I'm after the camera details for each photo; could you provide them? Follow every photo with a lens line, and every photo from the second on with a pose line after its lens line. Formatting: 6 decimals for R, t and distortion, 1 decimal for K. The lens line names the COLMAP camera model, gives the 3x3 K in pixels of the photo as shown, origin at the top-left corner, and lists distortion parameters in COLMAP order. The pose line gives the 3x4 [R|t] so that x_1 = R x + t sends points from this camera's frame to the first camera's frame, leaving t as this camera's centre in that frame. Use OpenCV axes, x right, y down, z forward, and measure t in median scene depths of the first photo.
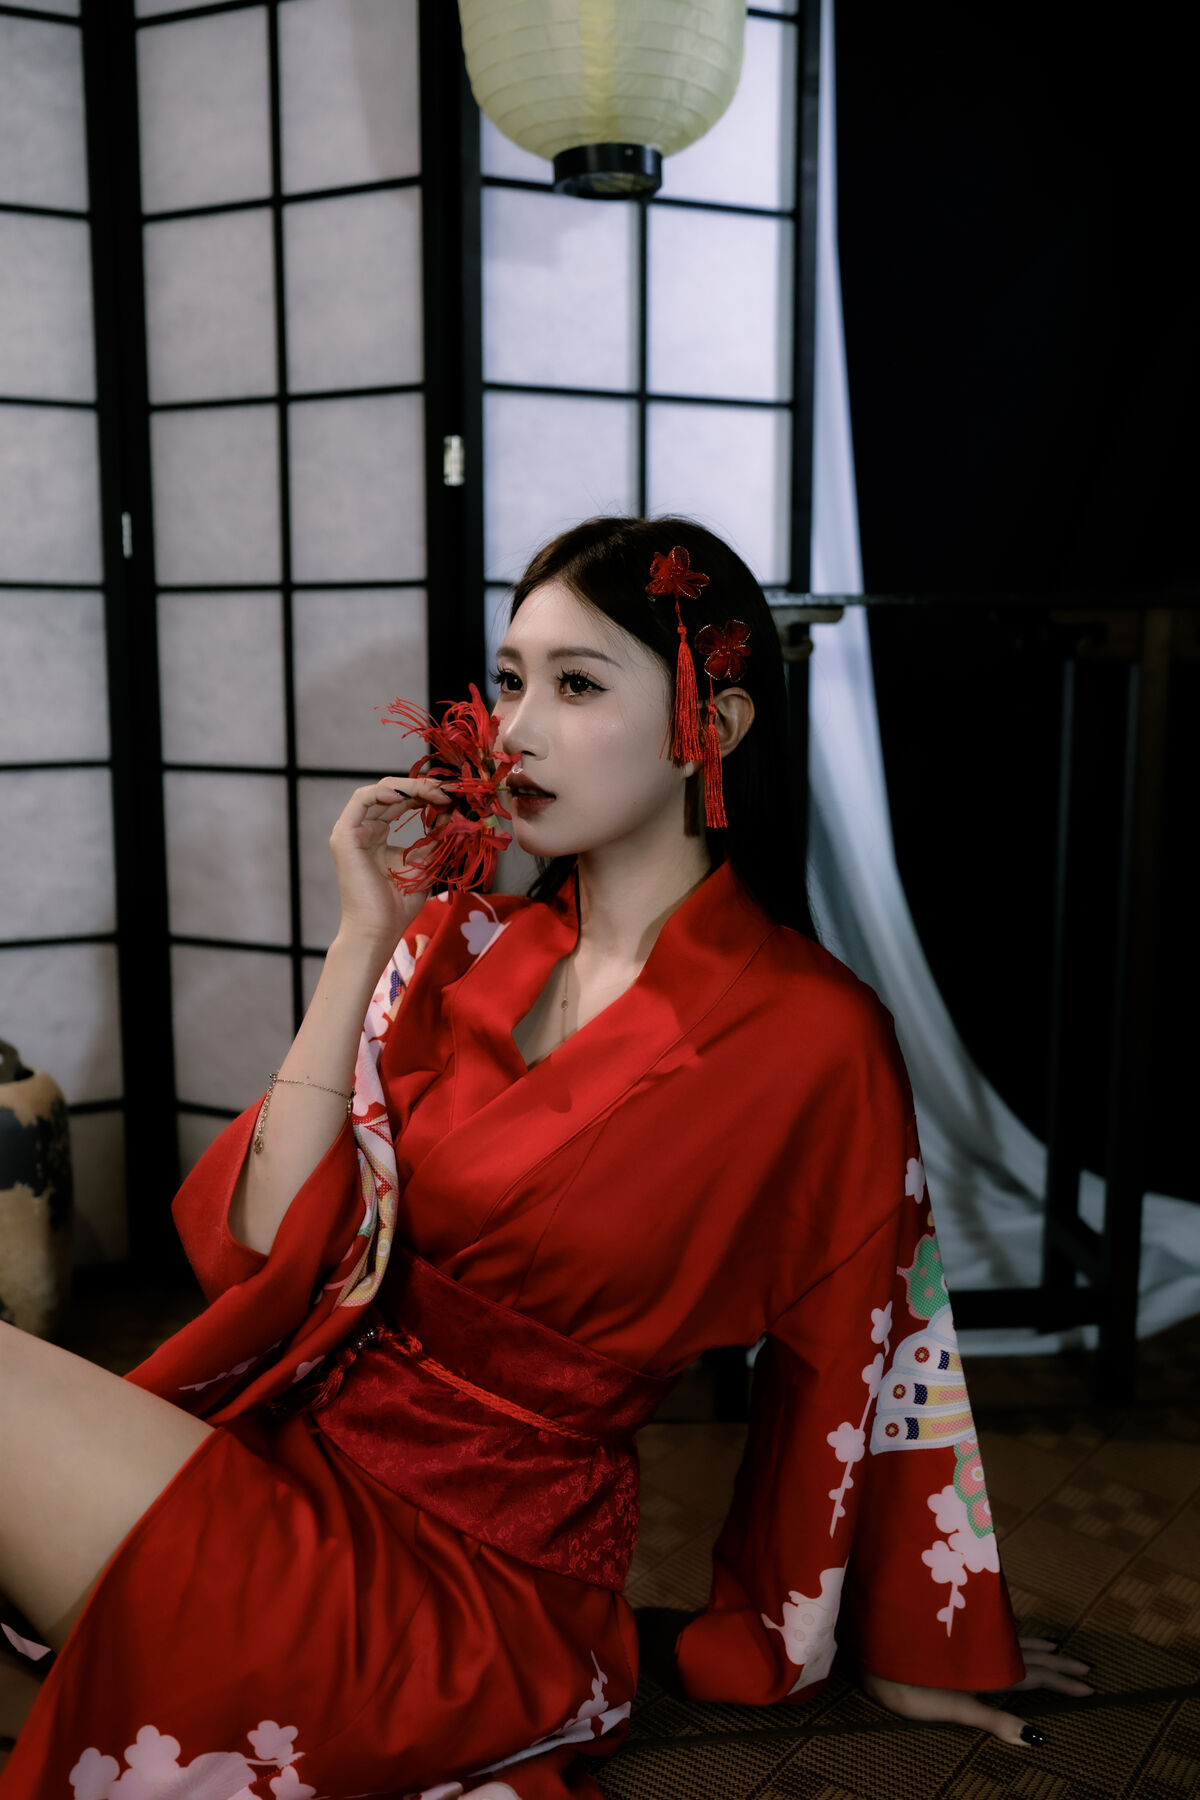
lens RADIAL K [[1713.5, 0, 597.1], [0, 1713.5, 891.8], [0, 0, 1]] dist [0.000059, 0.000000]
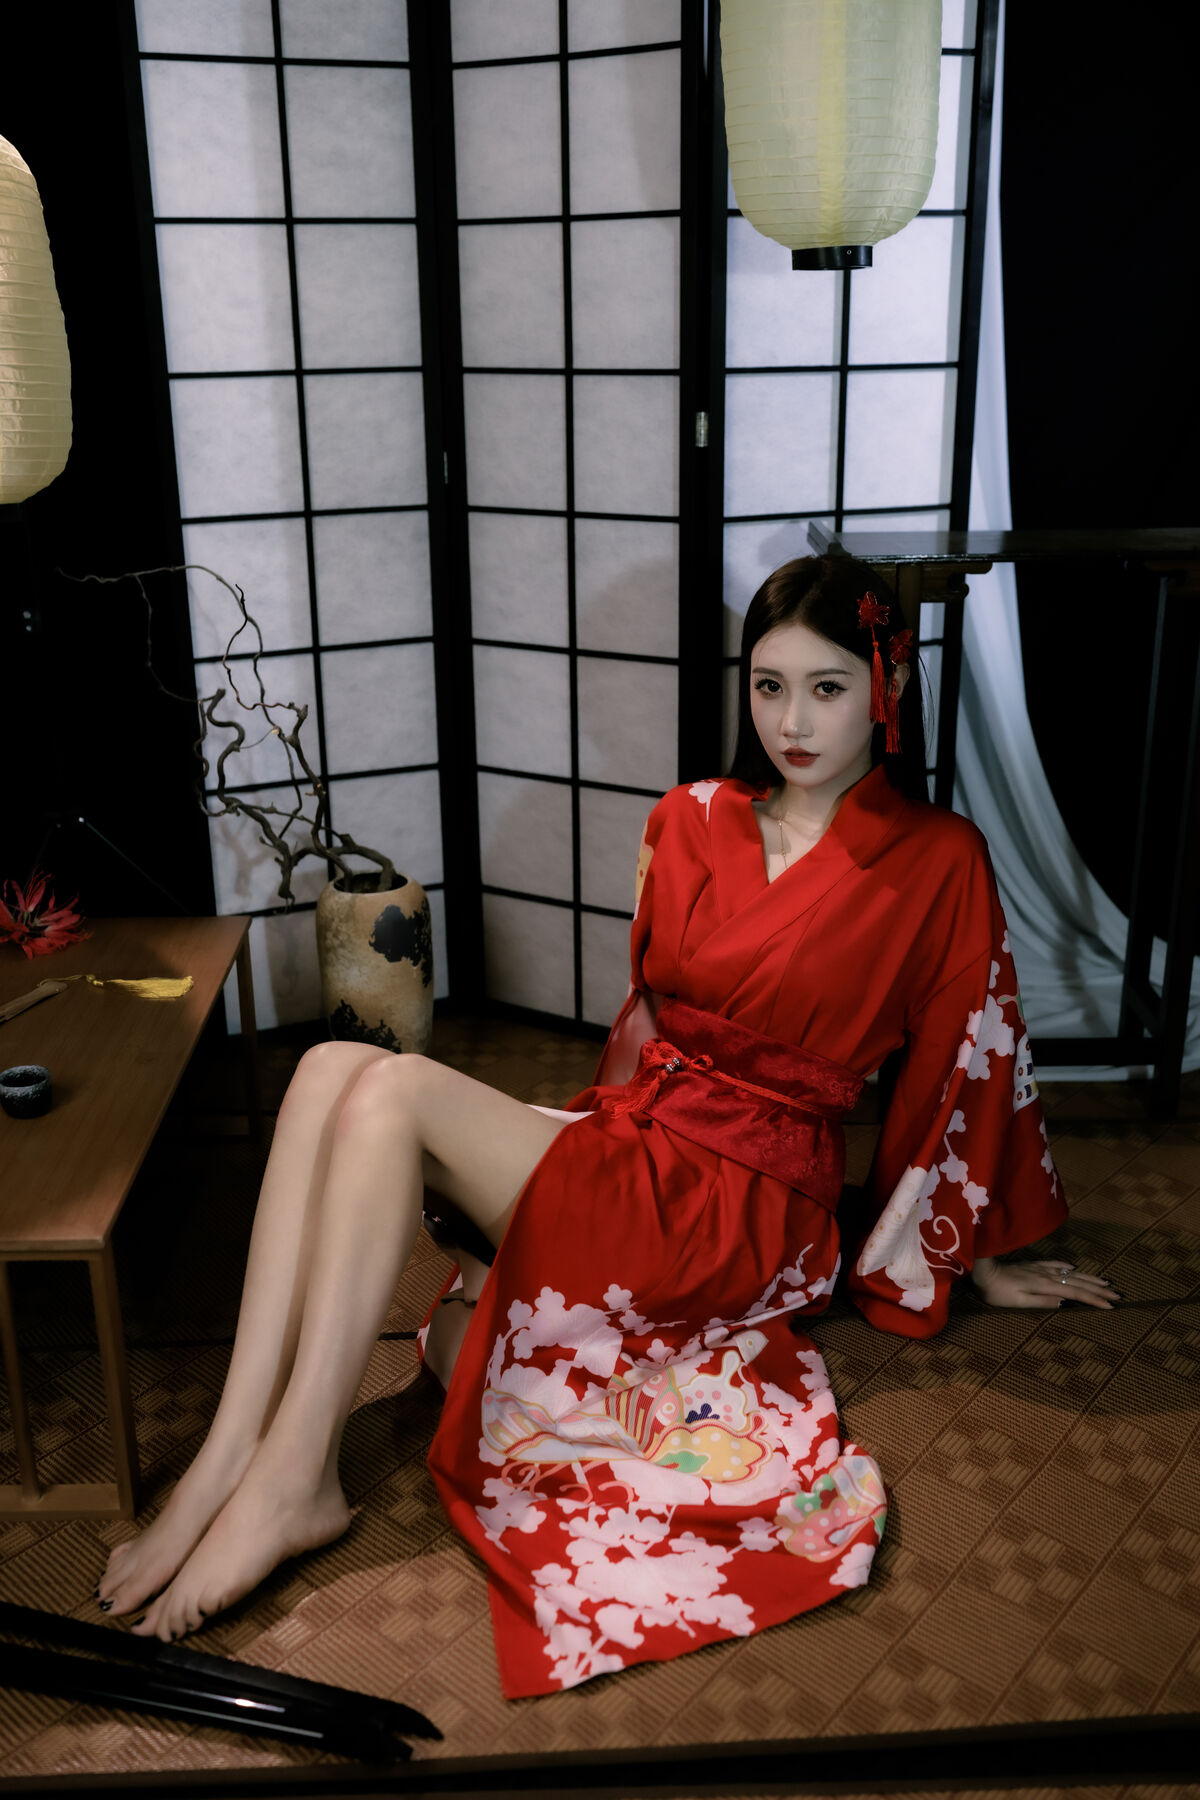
lens RADIAL K [[1713.5, 0, 594.9], [0, 1713.5, 899.6], [0, 0, 1]] dist [0.000059, 0.000000]
pose [[0.996797, 0.015119, -0.078533, -0.053909], [0.000035, 0.981886, 0.189474, -0.139120], [0.079975, -0.188870, 0.978740, -0.369456]]
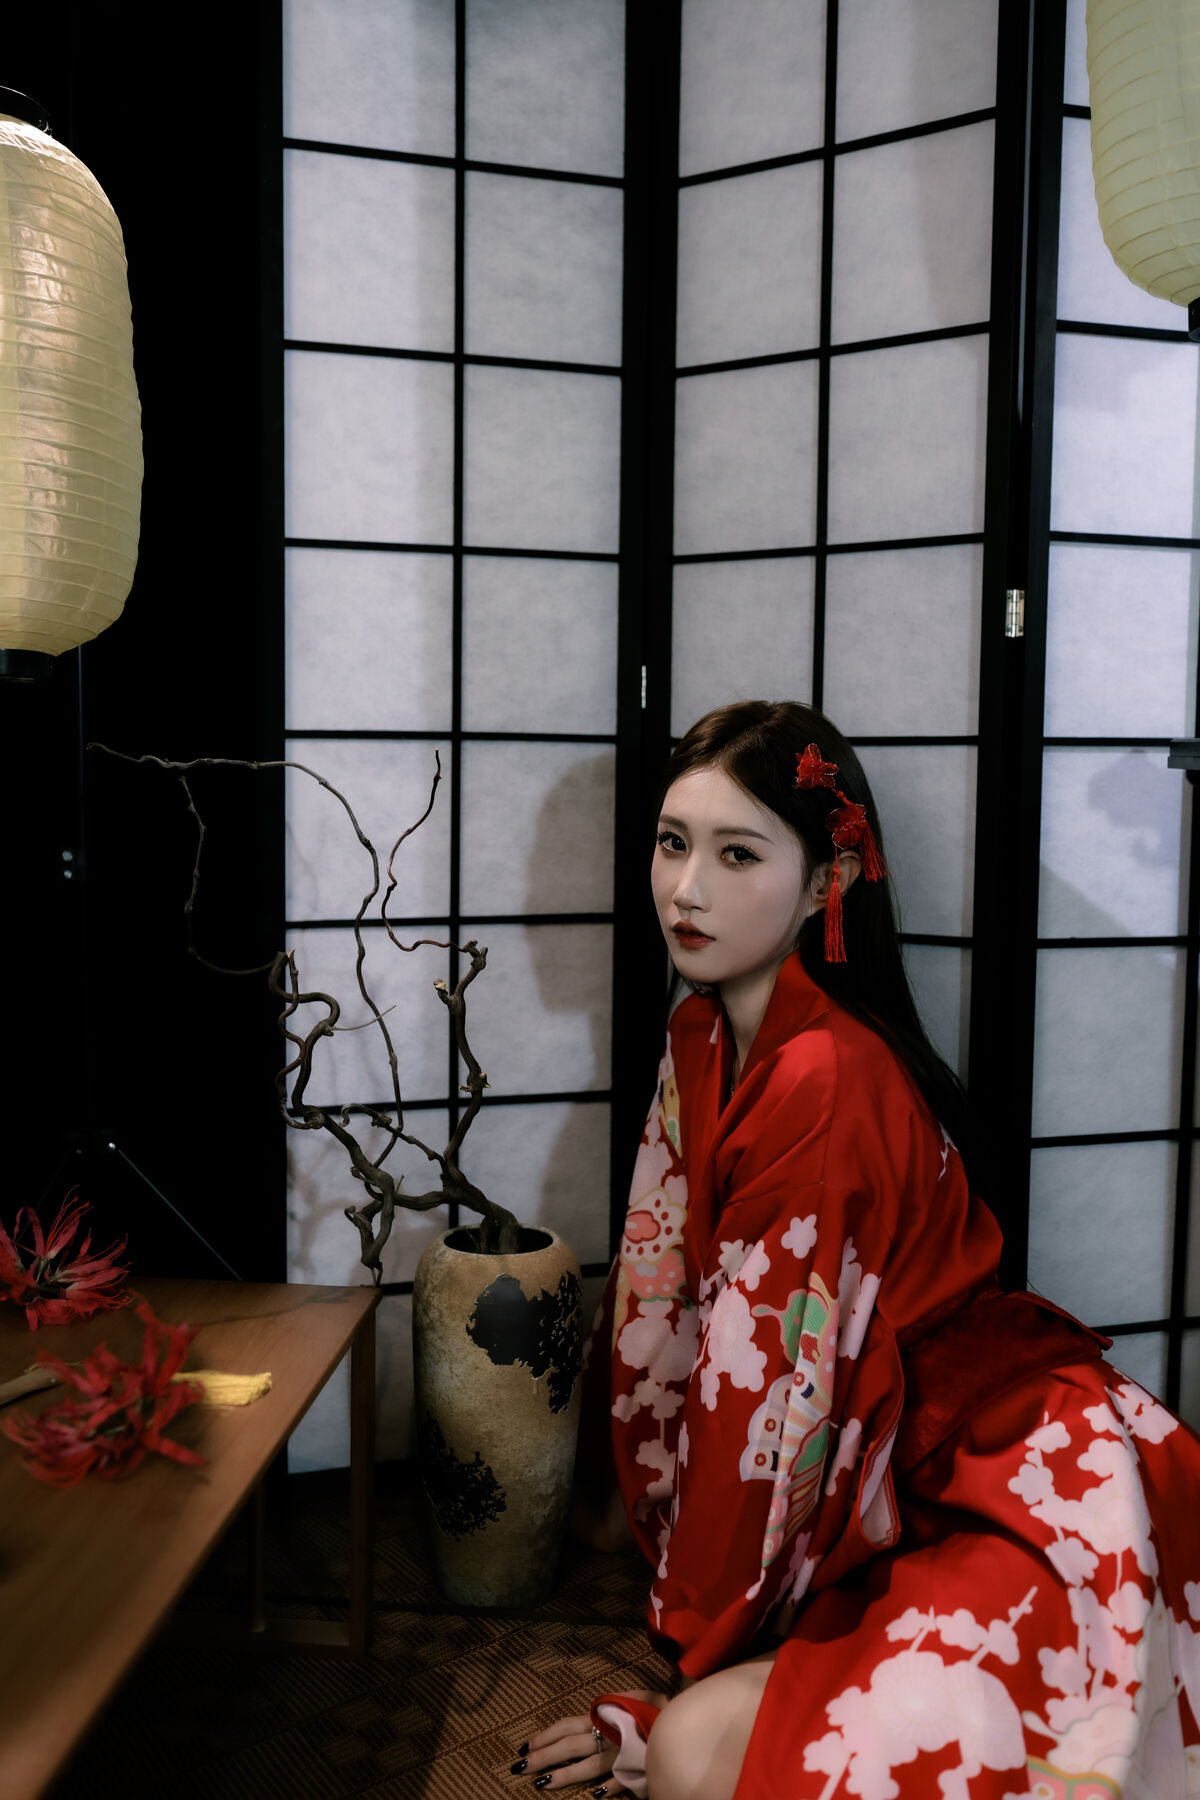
lens RADIAL K [[1713.5, 0, 597.6], [0, 1713.5, 890.1], [0, 0, 1]] dist [0.000059, 0.000000]
pose [[0.988002, 0.022036, -0.152861, -0.156643], [-0.032945, 0.997058, -0.069203, -0.023952], [0.150886, 0.073409, 0.985822, 0.036604]]
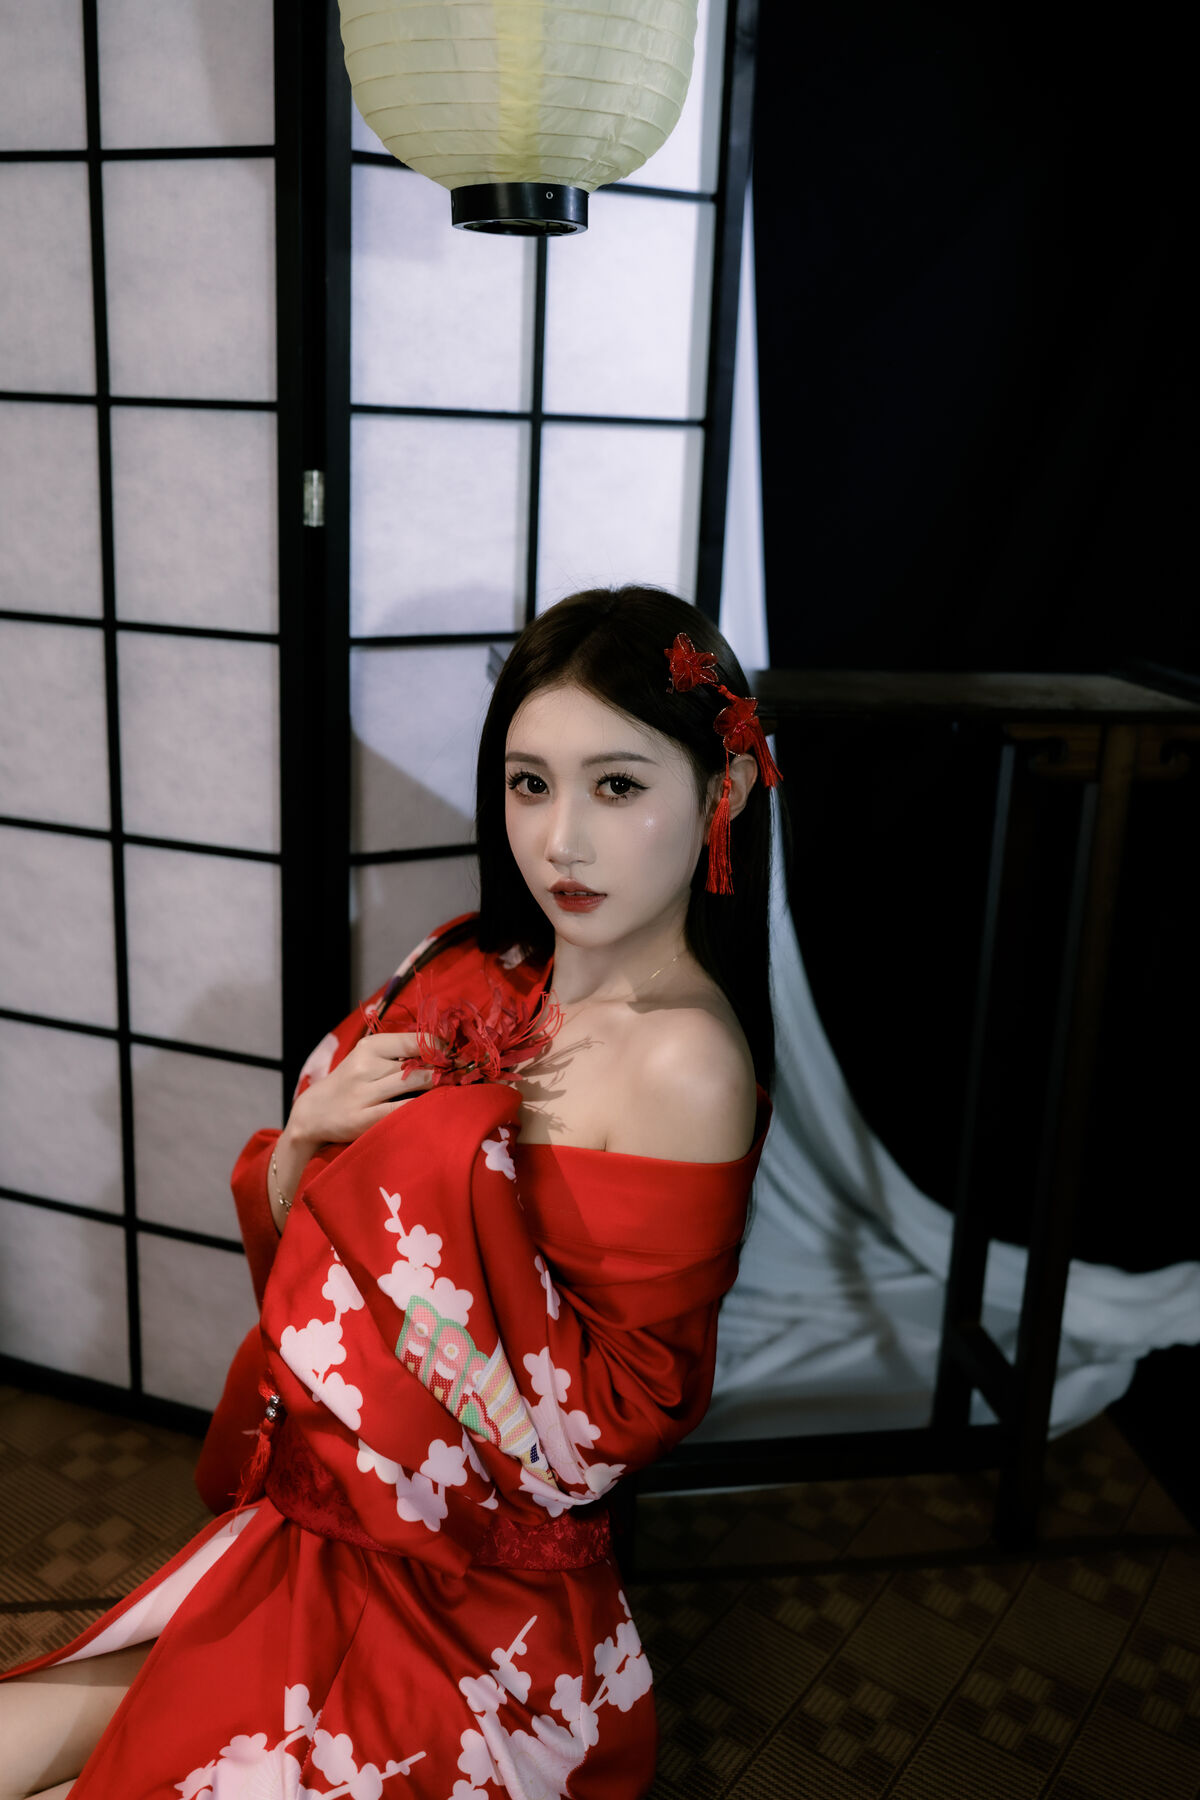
lens RADIAL K [[1713.5, 0, 597.8], [0, 1713.5, 892.2], [0, 0, 1]] dist [0.000059, 0.000000]
pose [[0.994158, 0.012456, 0.107214, -0.031482], [-0.025666, 0.992108, 0.122734, -0.160227], [-0.104839, -0.124769, 0.986631, 0.127691]]
